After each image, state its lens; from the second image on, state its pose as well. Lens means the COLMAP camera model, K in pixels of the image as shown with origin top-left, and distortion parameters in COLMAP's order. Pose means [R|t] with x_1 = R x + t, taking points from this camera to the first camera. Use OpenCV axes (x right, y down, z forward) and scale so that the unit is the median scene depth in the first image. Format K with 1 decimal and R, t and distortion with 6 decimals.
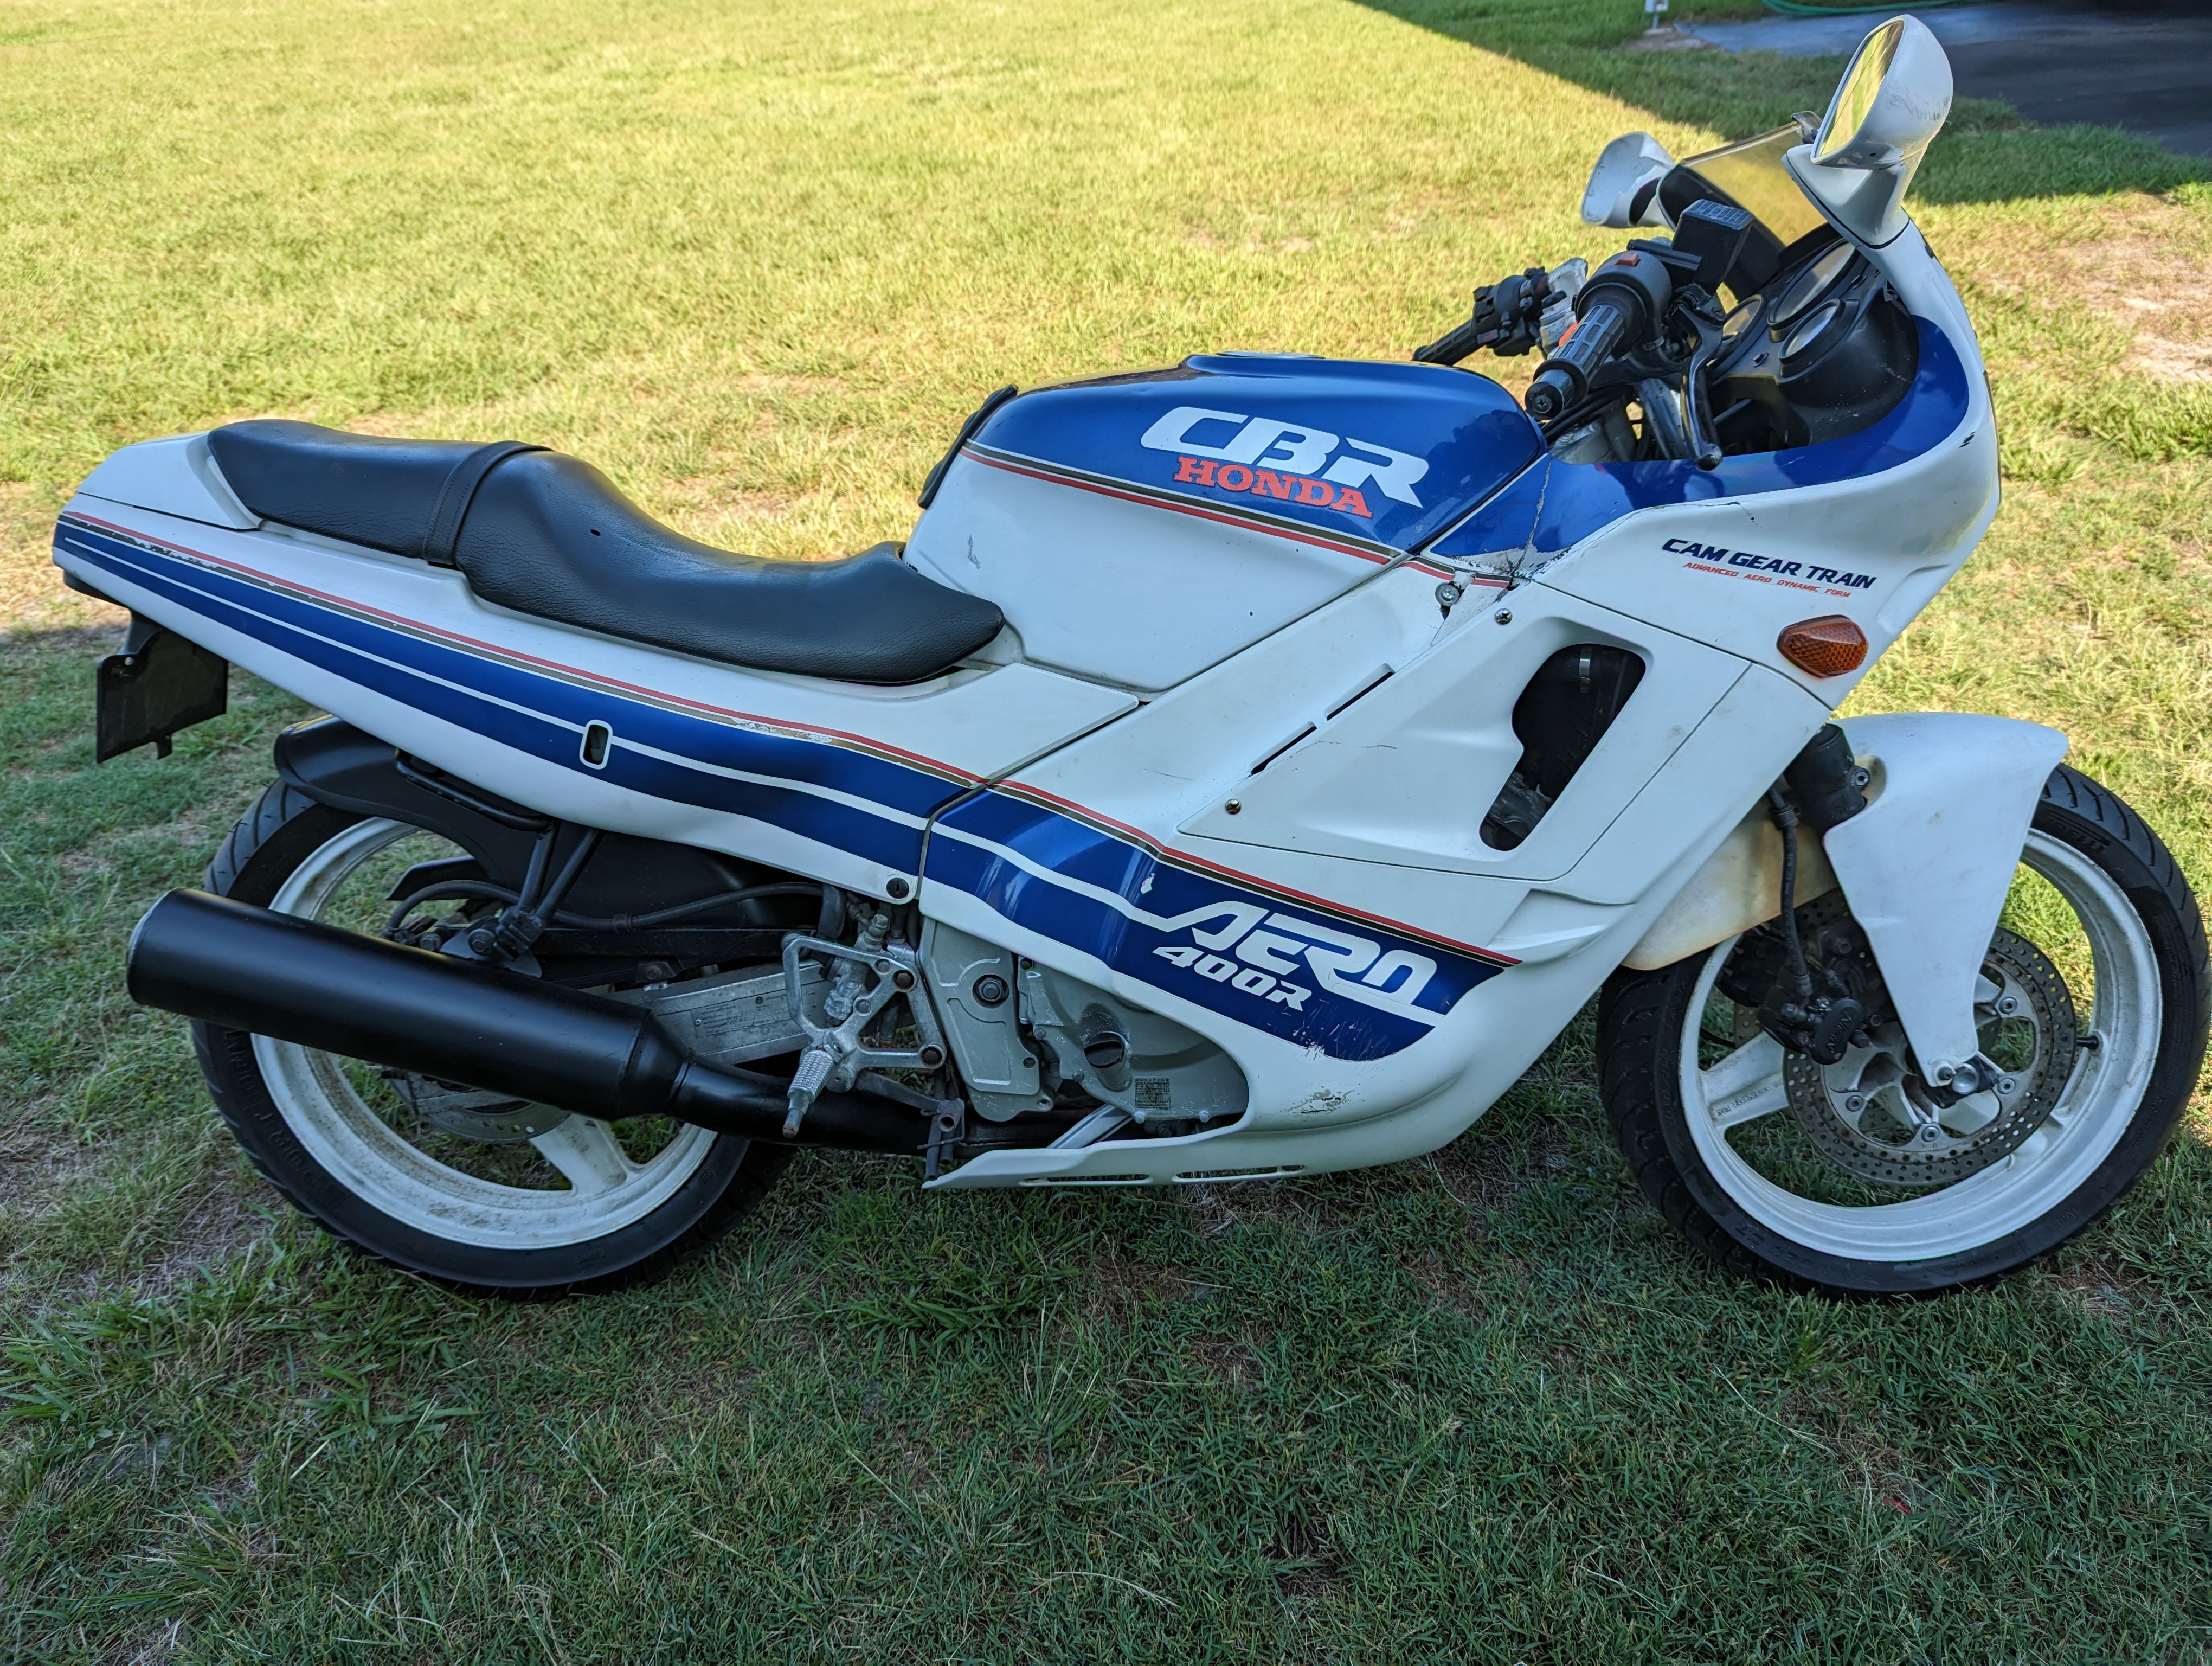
lens RADIAL K [[1565.4, 0, 1095.1], [0, 1565.4, 806.8], [0, 0, 1]] dist [0.080762, -0.090254]
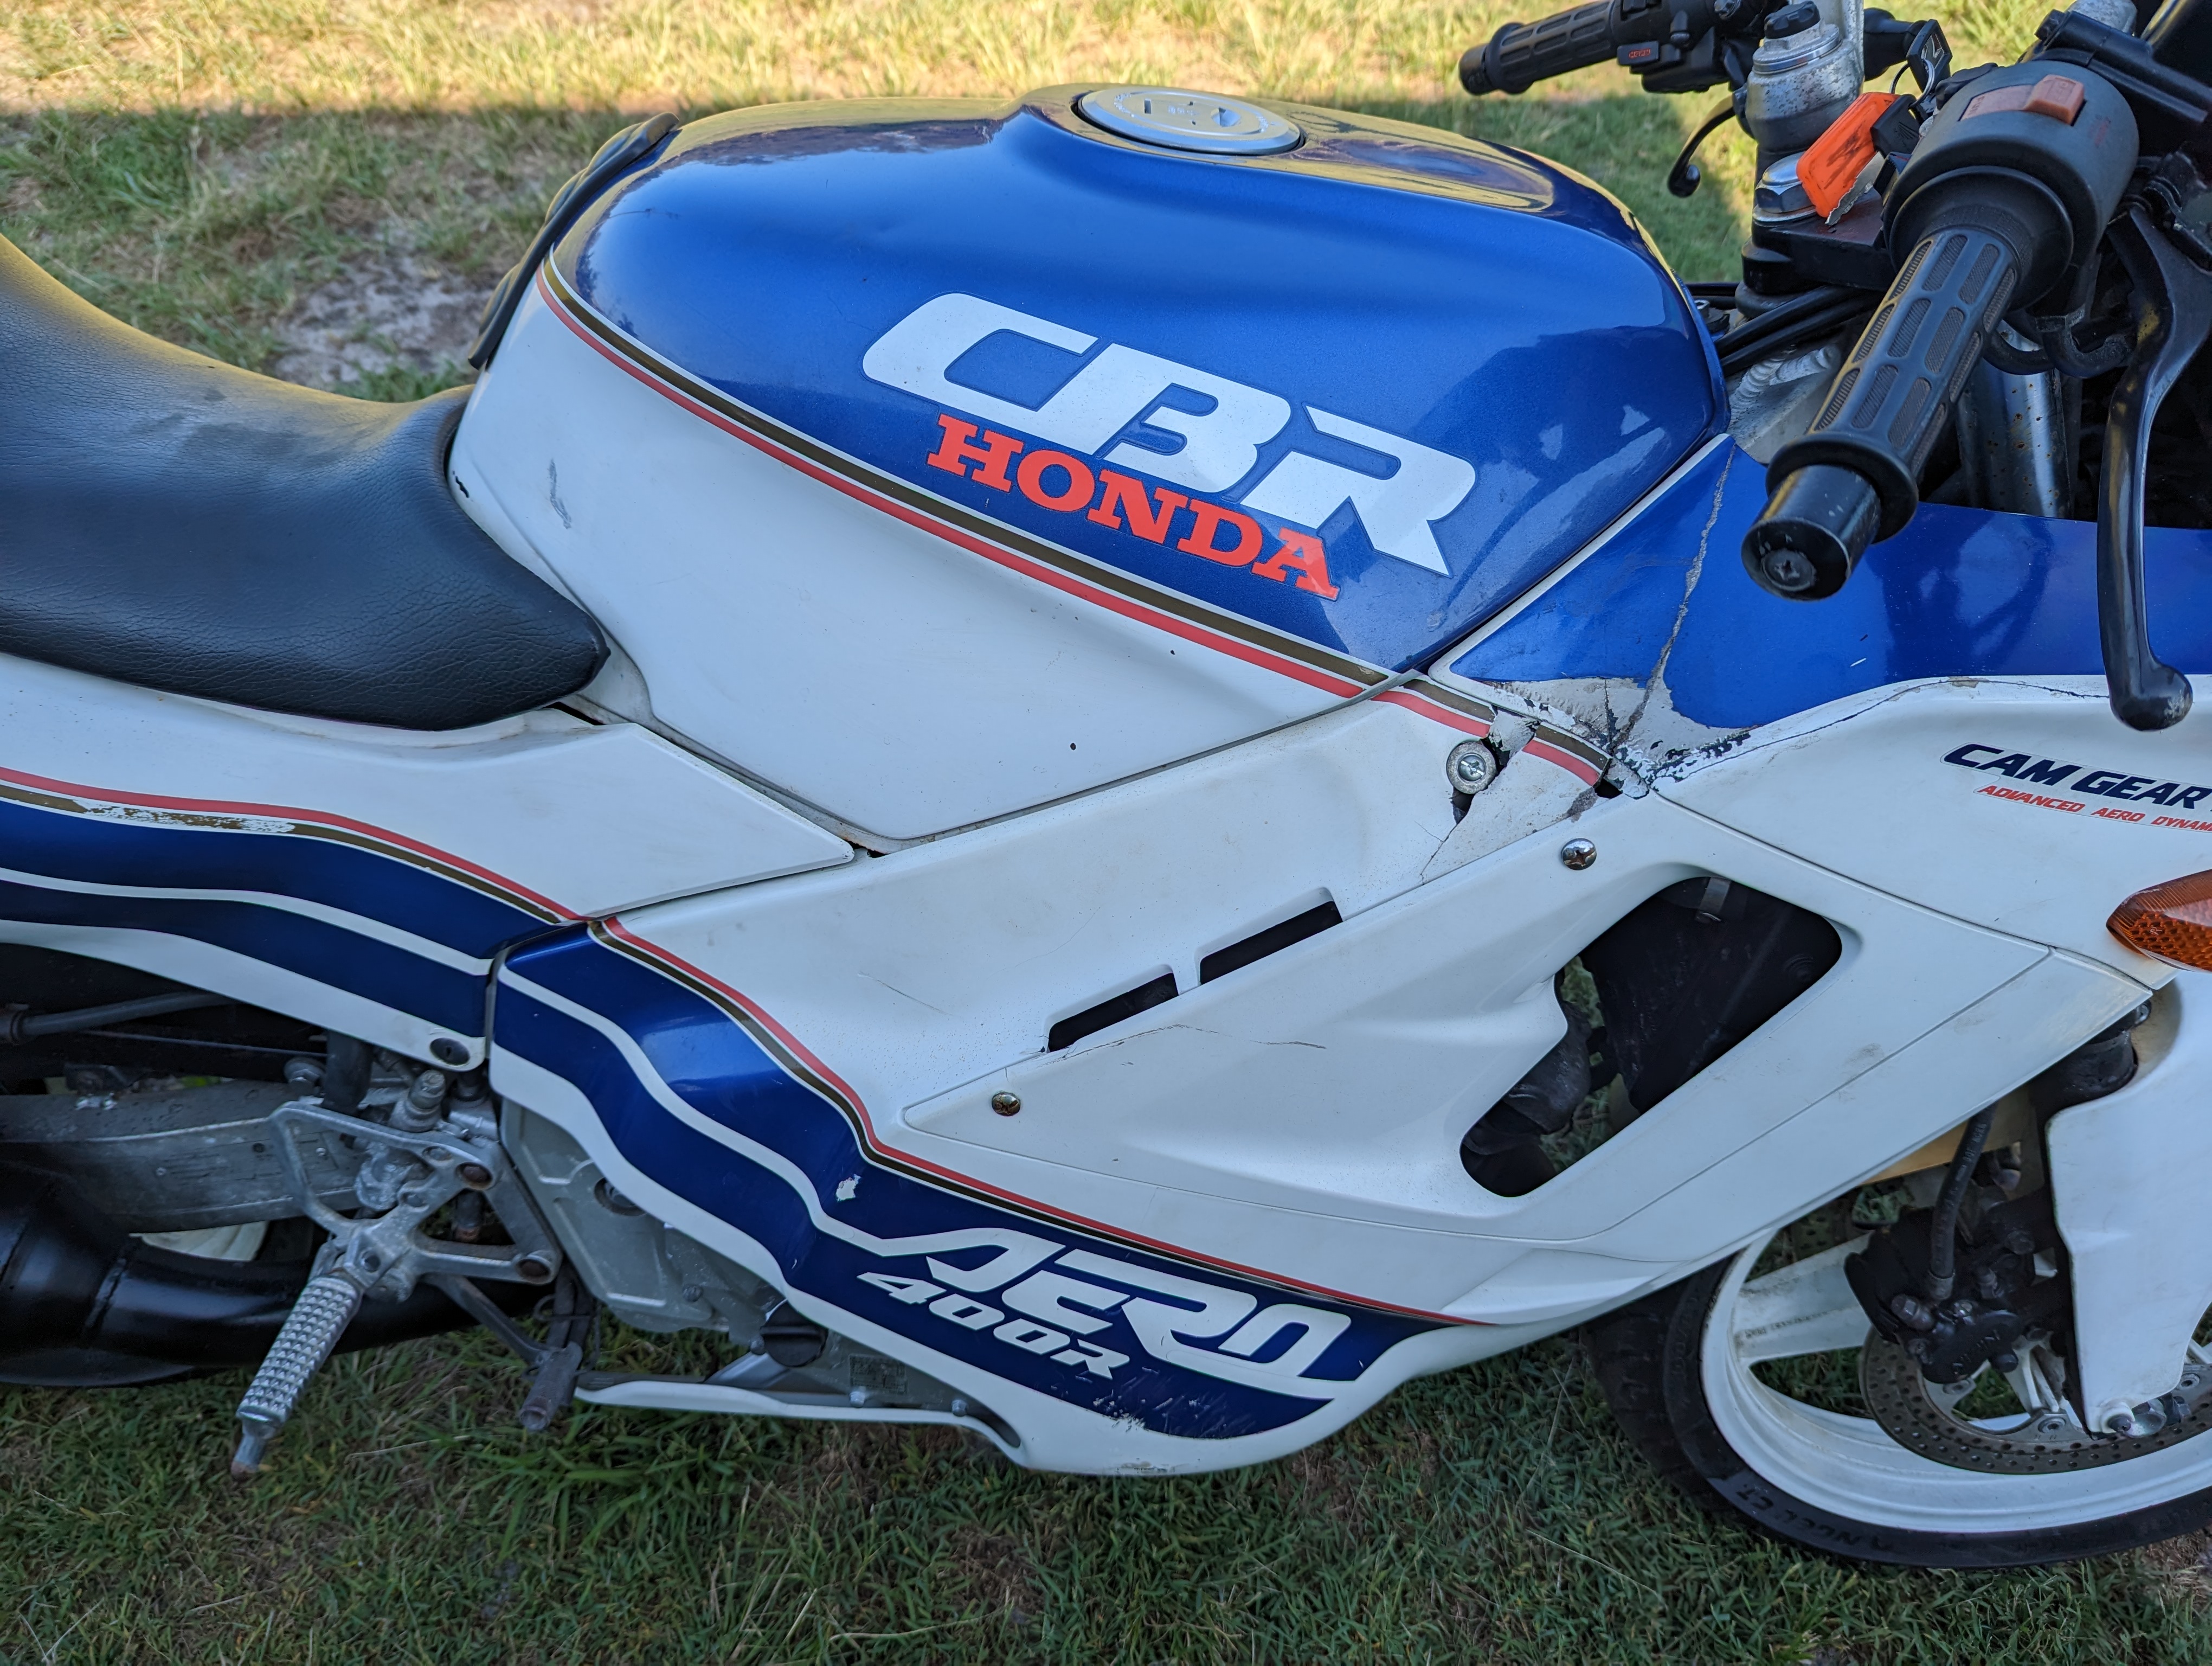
lens RADIAL K [[1565.4, 0, 1095.1], [0, 1565.4, 806.8], [0, 0, 1]] dist [0.080762, -0.090254]
pose [[0.996087, 0.082787, 0.030938, 0.084078], [-0.088310, 0.946130, 0.311510, -0.234405], [-0.003482, -0.313024, 0.949739, 0.476657]]
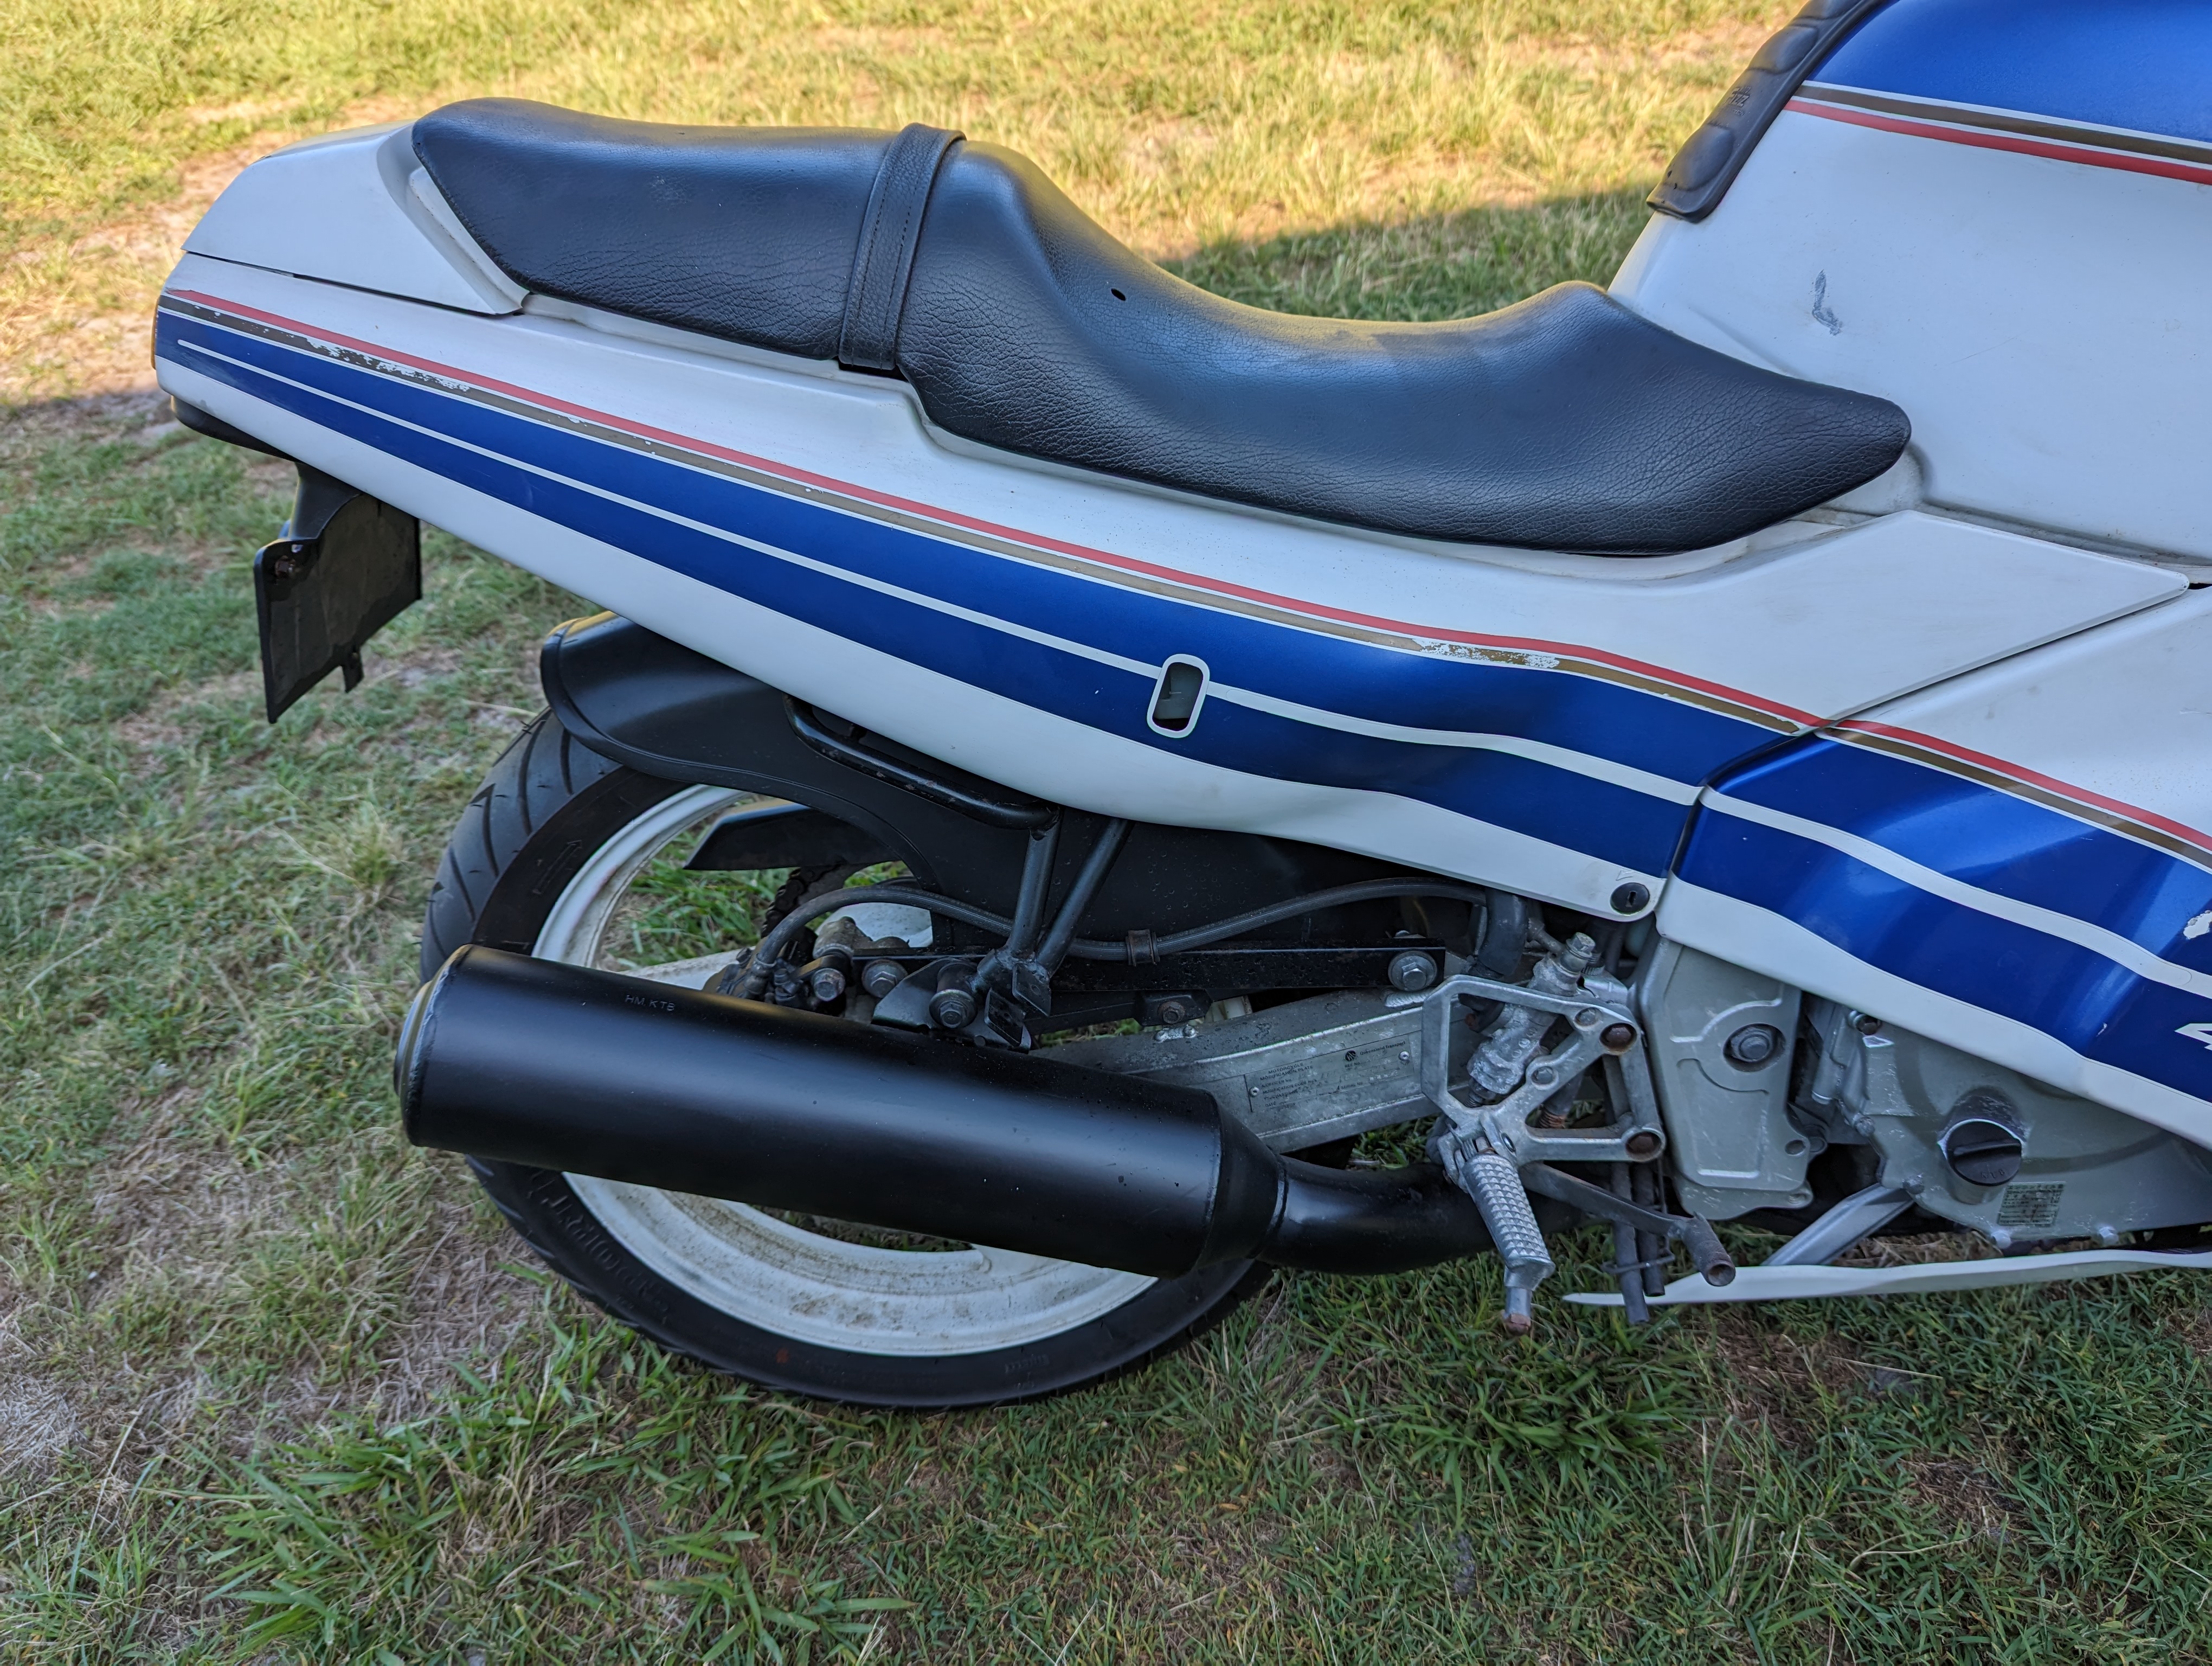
lens RADIAL K [[1585.3, 0, 1087.7], [0, 1585.3, 825.5], [0, 0, 1]] dist [0.043194, -0.037071]
pose [[0.999431, -0.033723, -0.000744, -0.330211], [0.033229, 0.980529, 0.193545, -0.098651], [-0.005797, -0.193460, 0.981091, 0.414512]]
